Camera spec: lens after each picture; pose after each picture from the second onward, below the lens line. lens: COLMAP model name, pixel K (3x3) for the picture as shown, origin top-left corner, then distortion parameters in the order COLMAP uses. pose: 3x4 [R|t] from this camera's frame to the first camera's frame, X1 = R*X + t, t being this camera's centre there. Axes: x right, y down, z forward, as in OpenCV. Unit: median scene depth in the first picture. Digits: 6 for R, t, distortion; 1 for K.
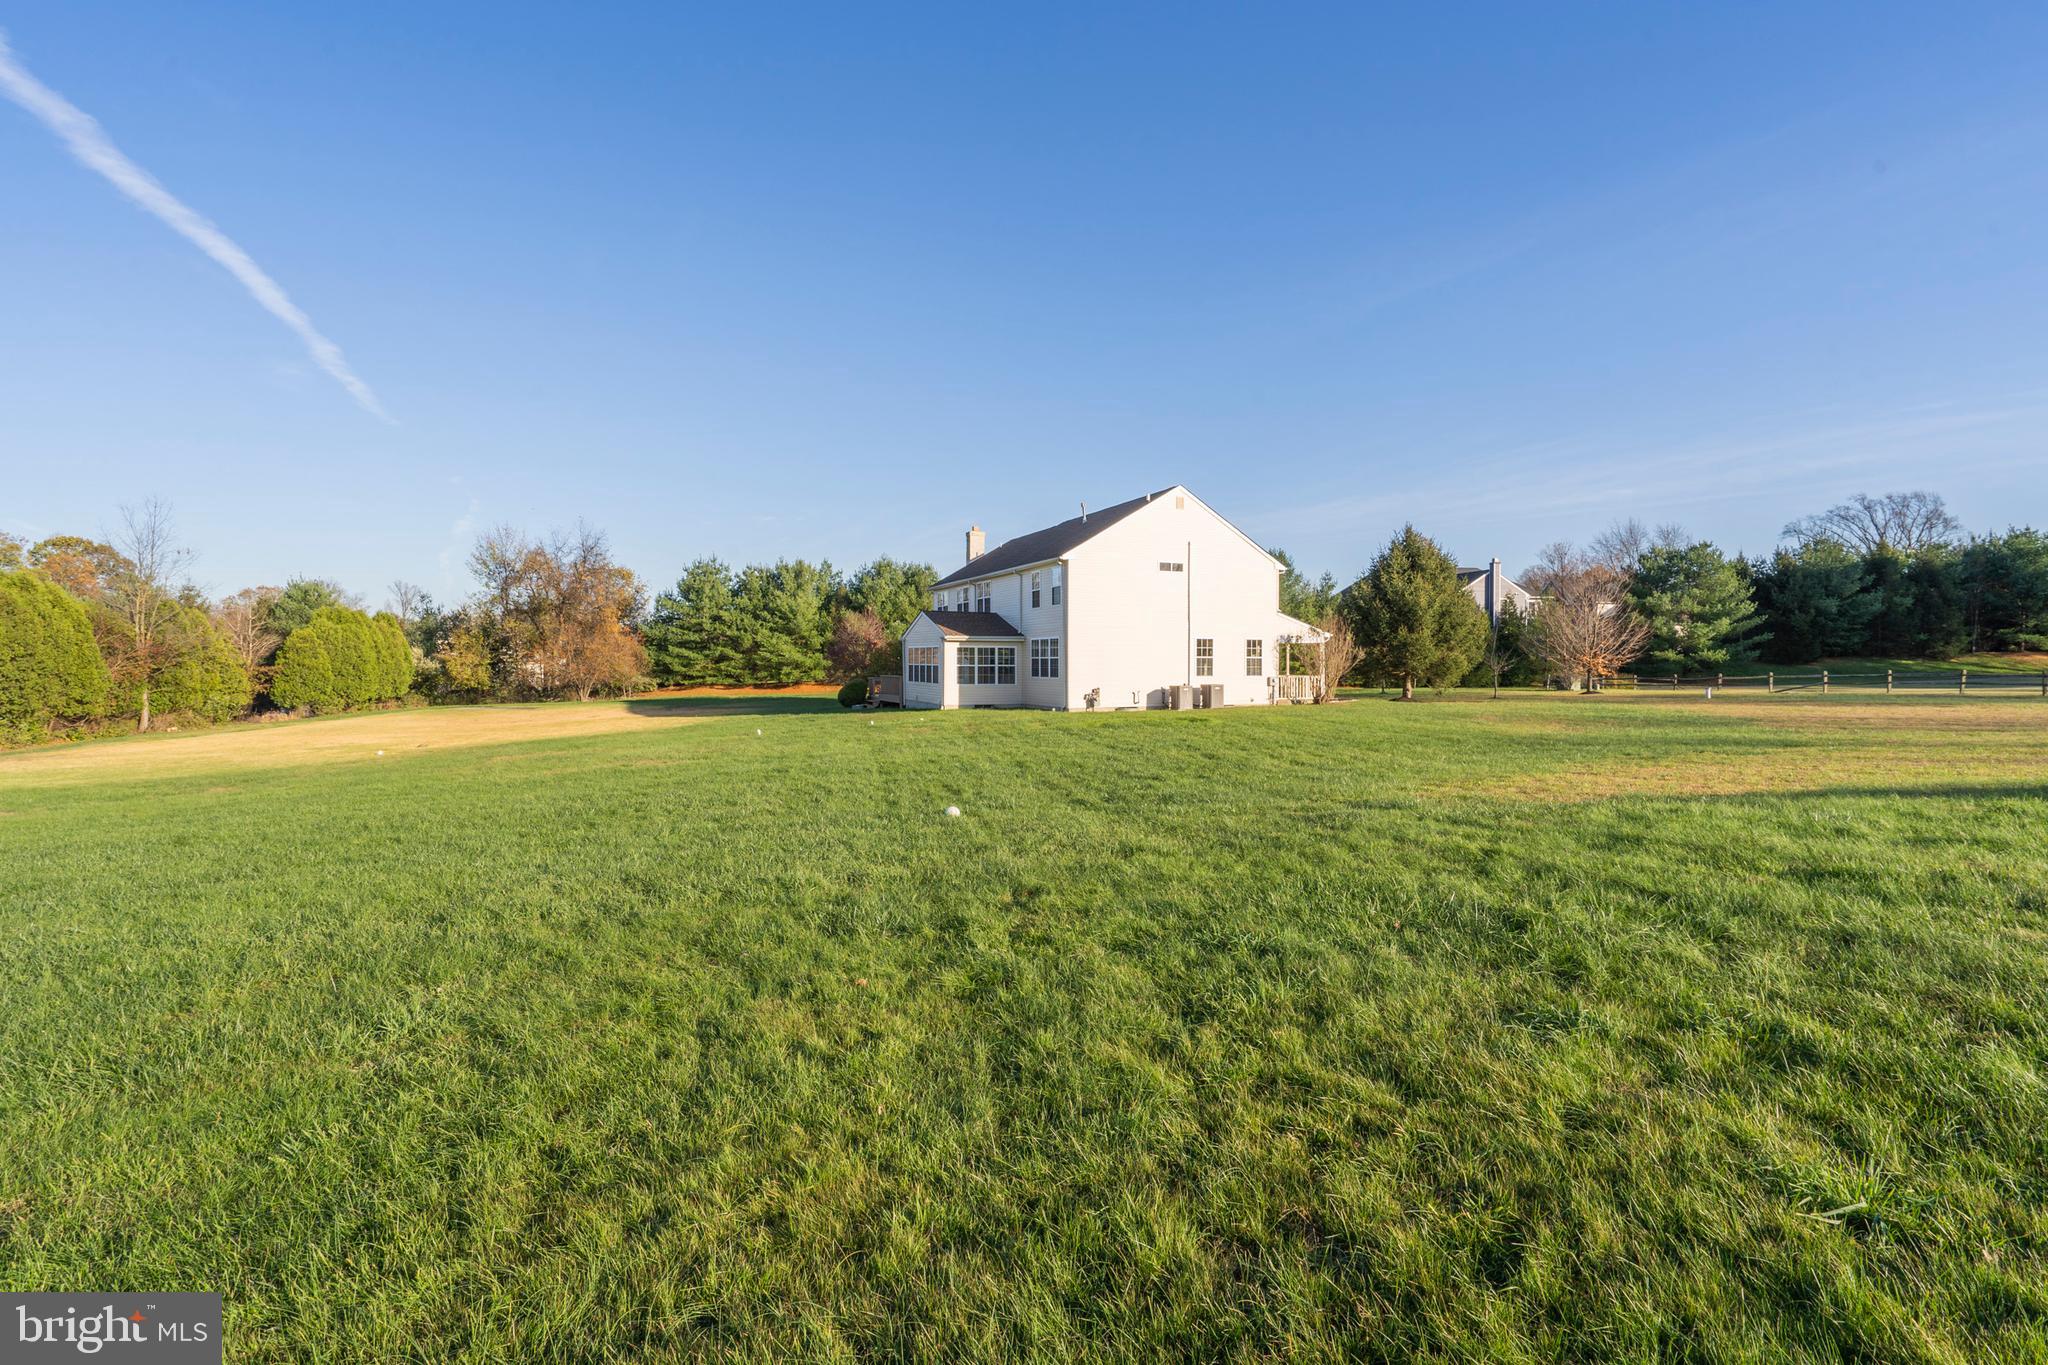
lens RADIAL K [[953.8, 0, 1026.2], [0, 953.8, 676.2], [0, 0, 1]] dist [0.002243, -0.000080]
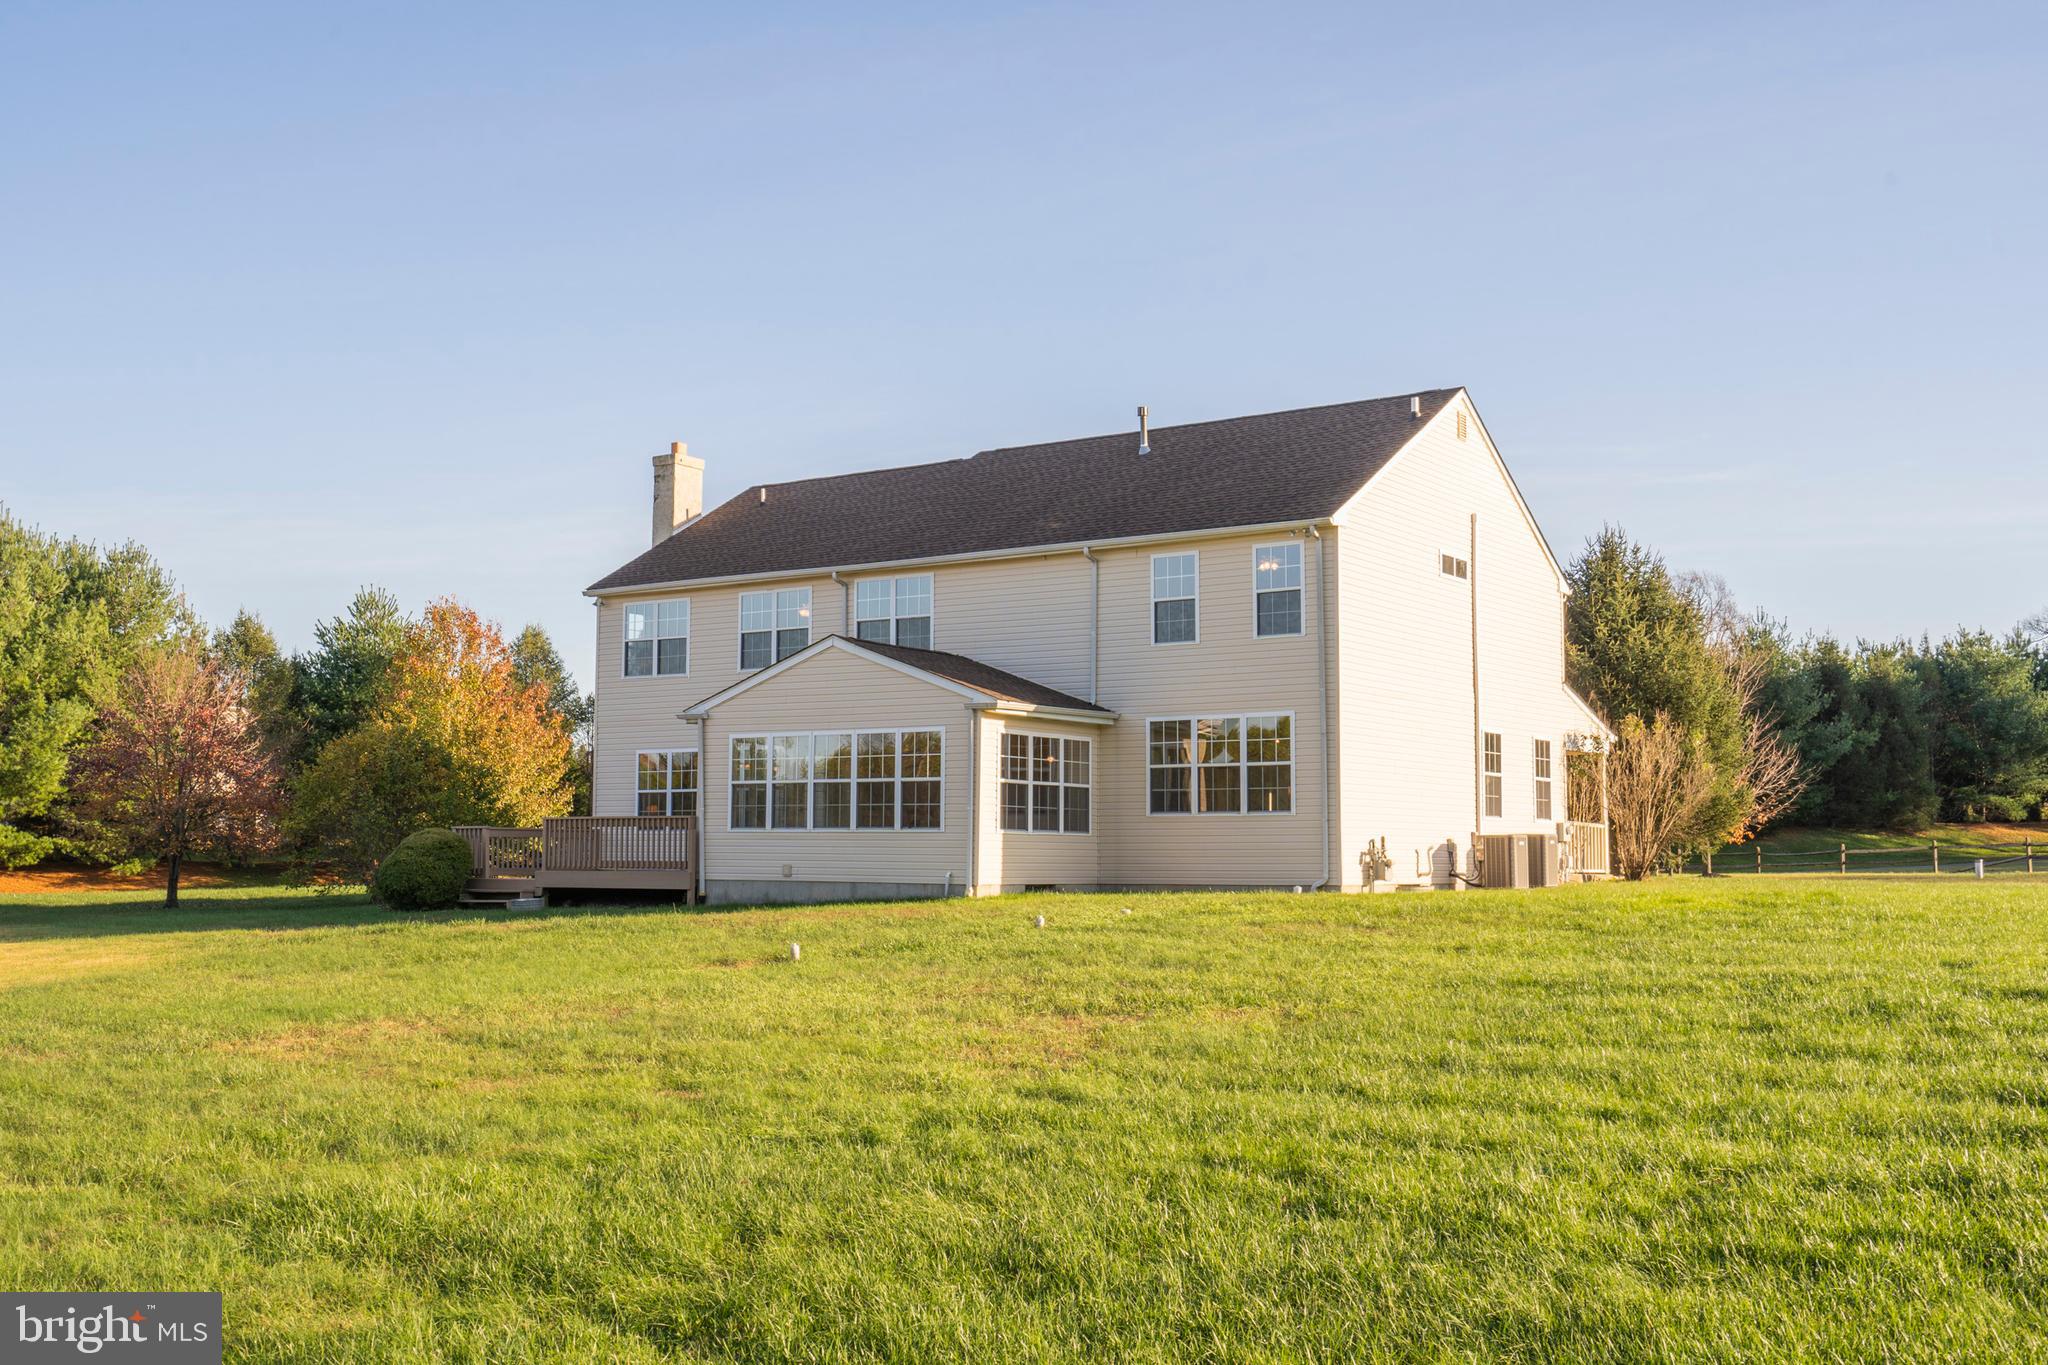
lens RADIAL K [[2096.1, 0, 1029.3], [0, 2096.1, 679.6], [0, 0, 1]] dist [0.002699, 0.000000]
pose [[0.846576, 0.049195, 0.529989, -0.503850], [0.003871, 0.995124, -0.098554, 0.031093], [-0.532253, 0.085485, 0.842258, 0.280843]]
